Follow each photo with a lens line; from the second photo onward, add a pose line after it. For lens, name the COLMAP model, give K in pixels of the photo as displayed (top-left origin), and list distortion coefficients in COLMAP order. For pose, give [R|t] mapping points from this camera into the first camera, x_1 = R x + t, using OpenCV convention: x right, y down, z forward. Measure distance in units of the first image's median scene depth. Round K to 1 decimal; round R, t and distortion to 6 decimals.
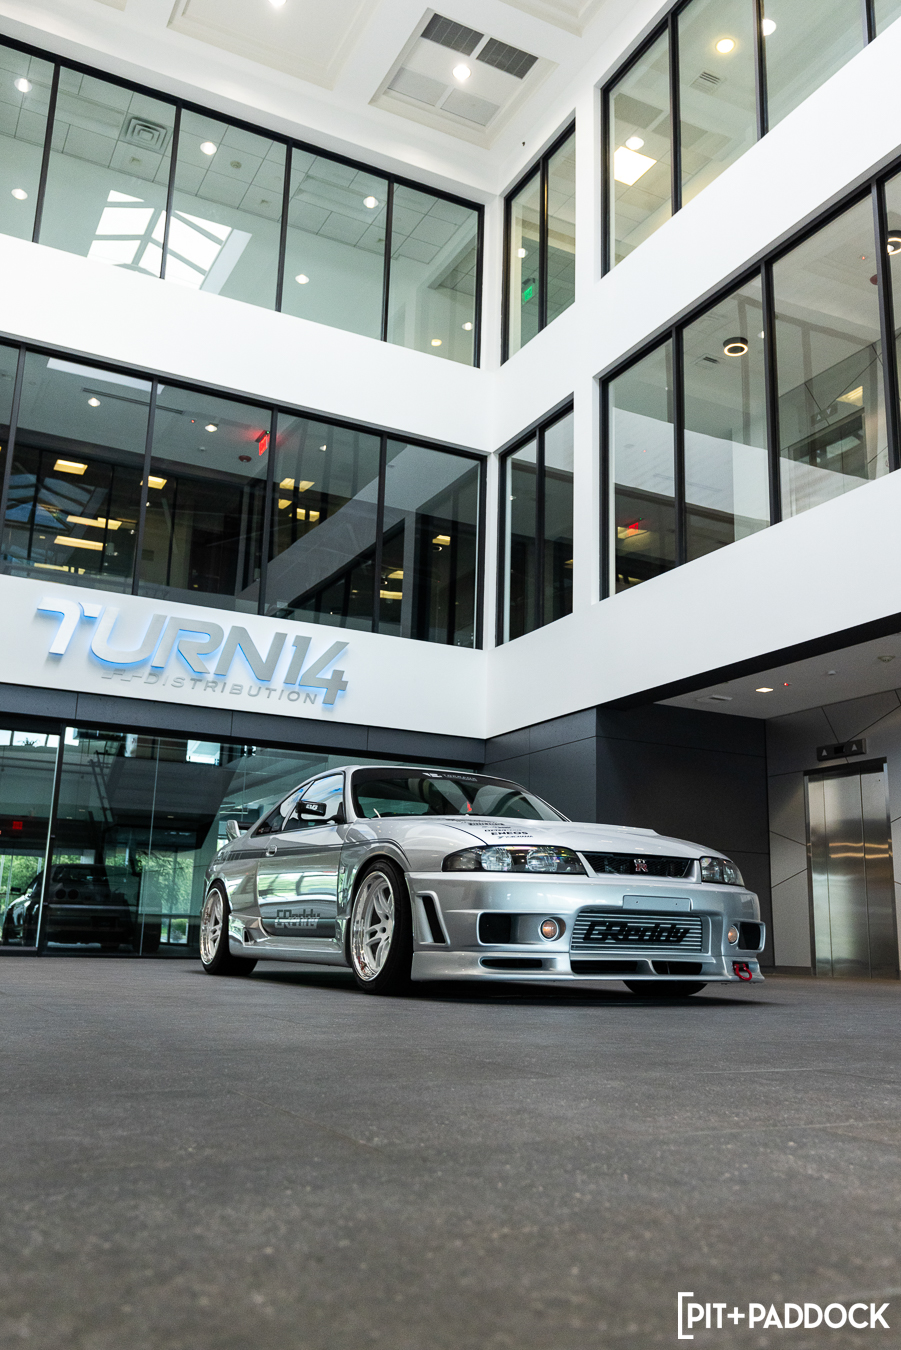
lens RADIAL K [[1090.3, 0, 431.1], [0, 1090.3, 684.9], [0, 0, 1]] dist [-0.035465, 0.009632]
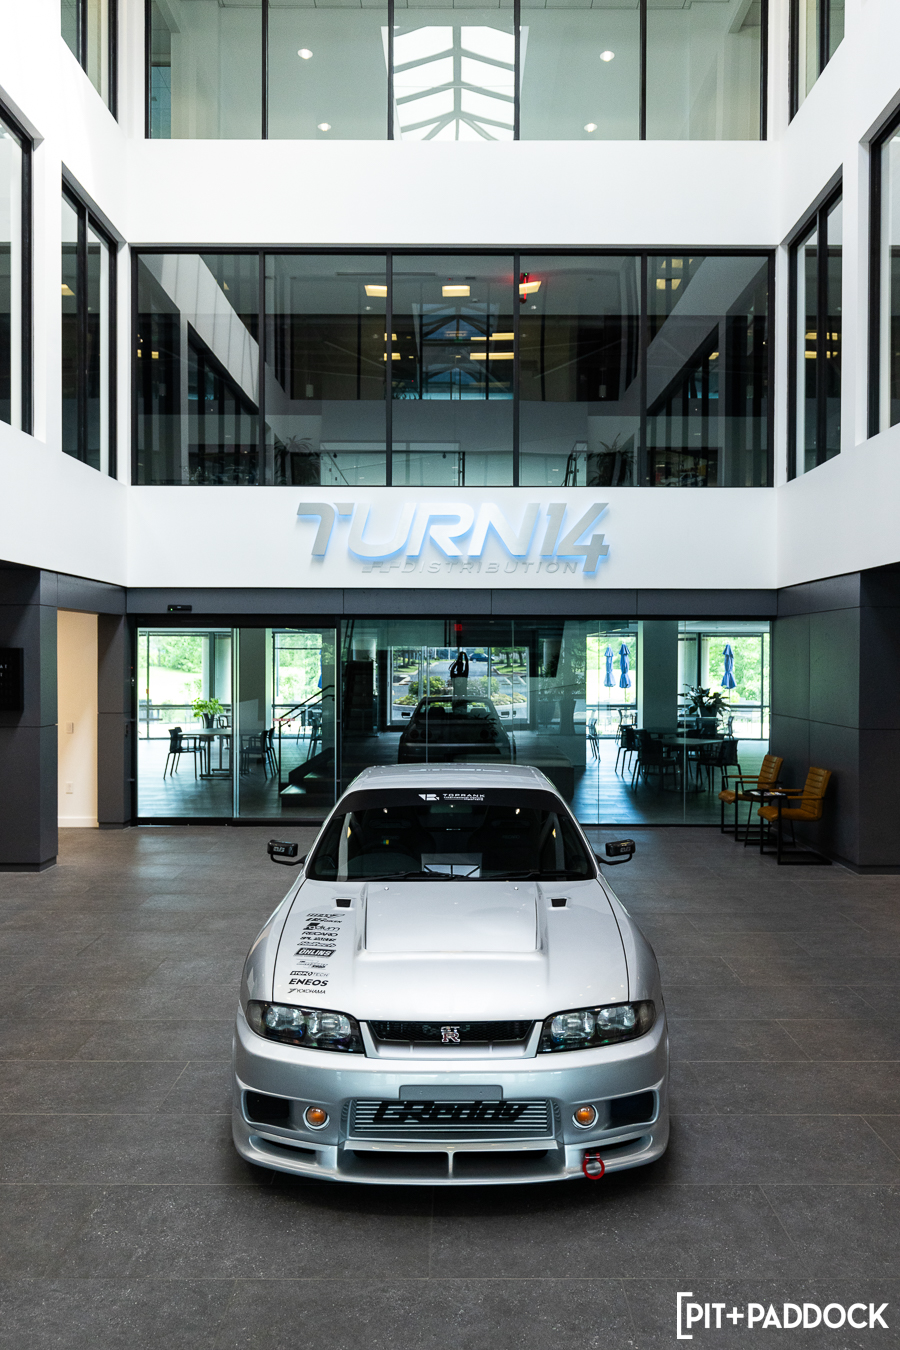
lens RADIAL K [[1012.2, 0, 450.3], [0, 1012.2, 672.3], [0, 0, 1]] dist [0.010183, -0.007916]
pose [[0.897218, -0.021071, -0.441086, 0.199136], [0.120872, 0.972432, 0.199414, -0.094471], [0.424724, -0.232233, 0.875030, 0.144463]]
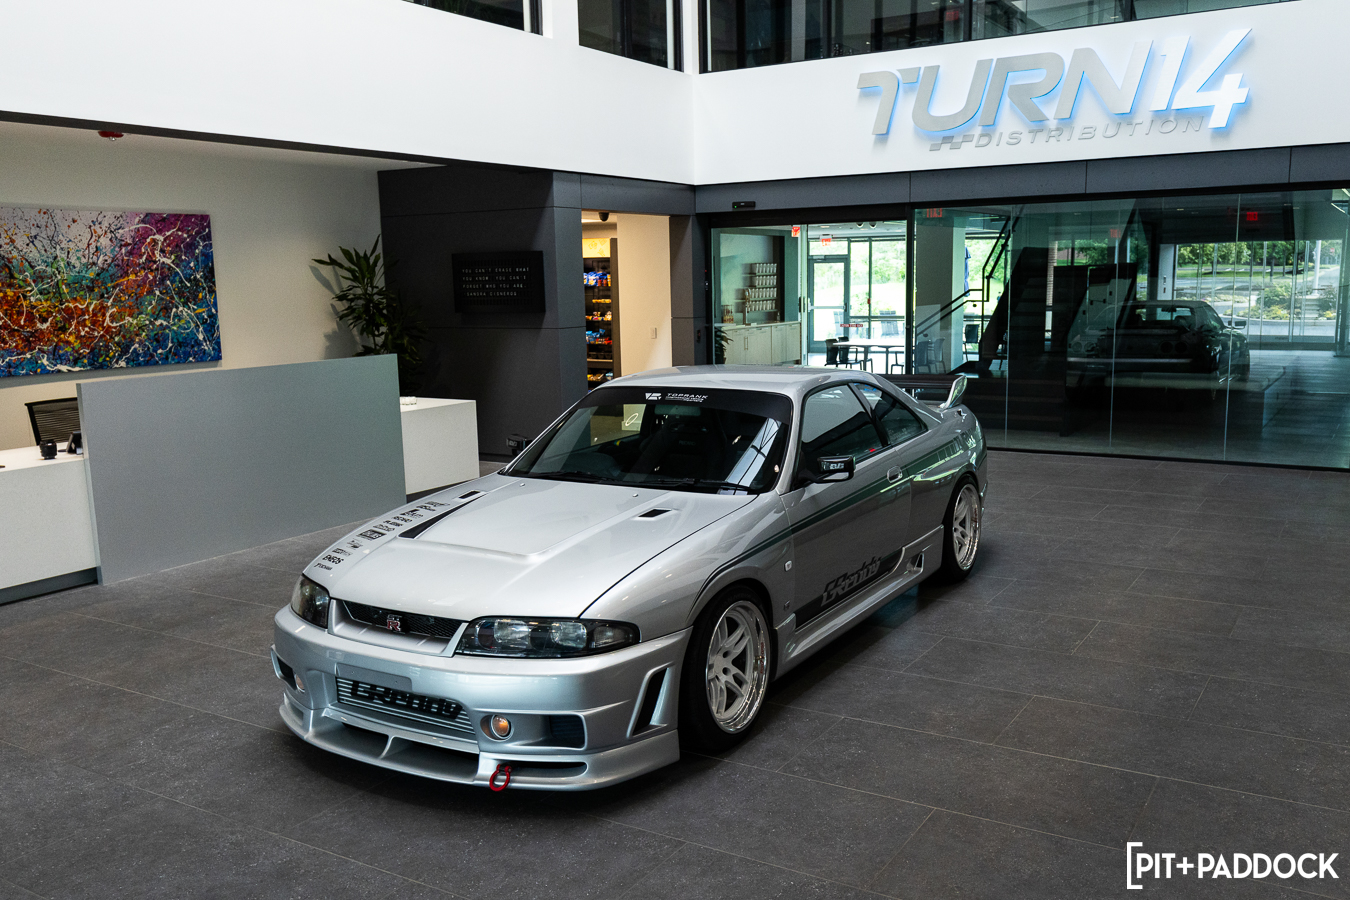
lens RADIAL K [[1122.0, 0, 719.6], [0, 1122.0, 431.7], [0, 0, 1]] dist [-0.009660, 0.030741]
pose [[0.556104, 0.075263, -0.827698, 0.372057], [0.220060, 0.947013, 0.233964, -0.040557], [0.801450, -0.312252, 0.510076, 0.301104]]
